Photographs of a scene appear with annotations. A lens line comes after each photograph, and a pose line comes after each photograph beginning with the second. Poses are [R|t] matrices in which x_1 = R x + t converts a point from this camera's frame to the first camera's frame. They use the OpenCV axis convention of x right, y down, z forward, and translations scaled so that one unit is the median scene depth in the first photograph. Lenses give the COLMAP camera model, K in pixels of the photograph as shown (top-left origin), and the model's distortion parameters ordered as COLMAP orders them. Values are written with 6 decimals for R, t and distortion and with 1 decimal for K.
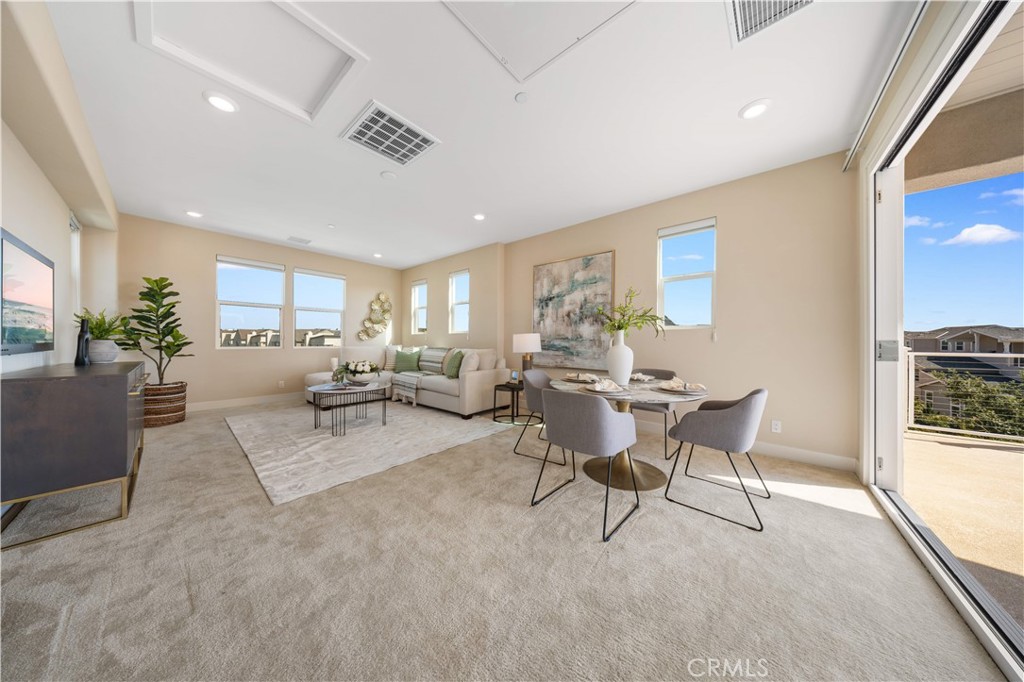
lens RADIAL K [[296.5, 0, 511.1], [0, 296.5, 338.6], [0, 0, 1]] dist [0.000221, -0.000015]
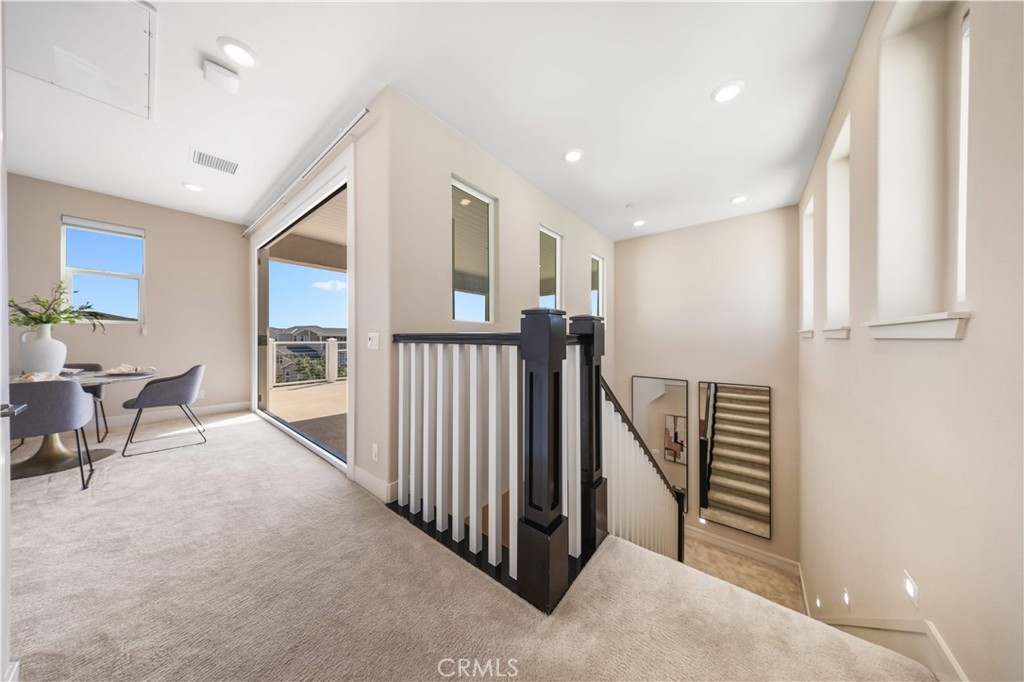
lens RADIAL K [[296.5, 0, 511.1], [0, 296.5, 338.6], [0, 0, 1]] dist [0.000221, -0.000015]
pose [[-0.027037, -0.012149, 0.999561, -0.633503], [-0.006960, 0.999904, 0.011965, -0.003070], [-0.999610, -0.006634, -0.027119, -0.506376]]
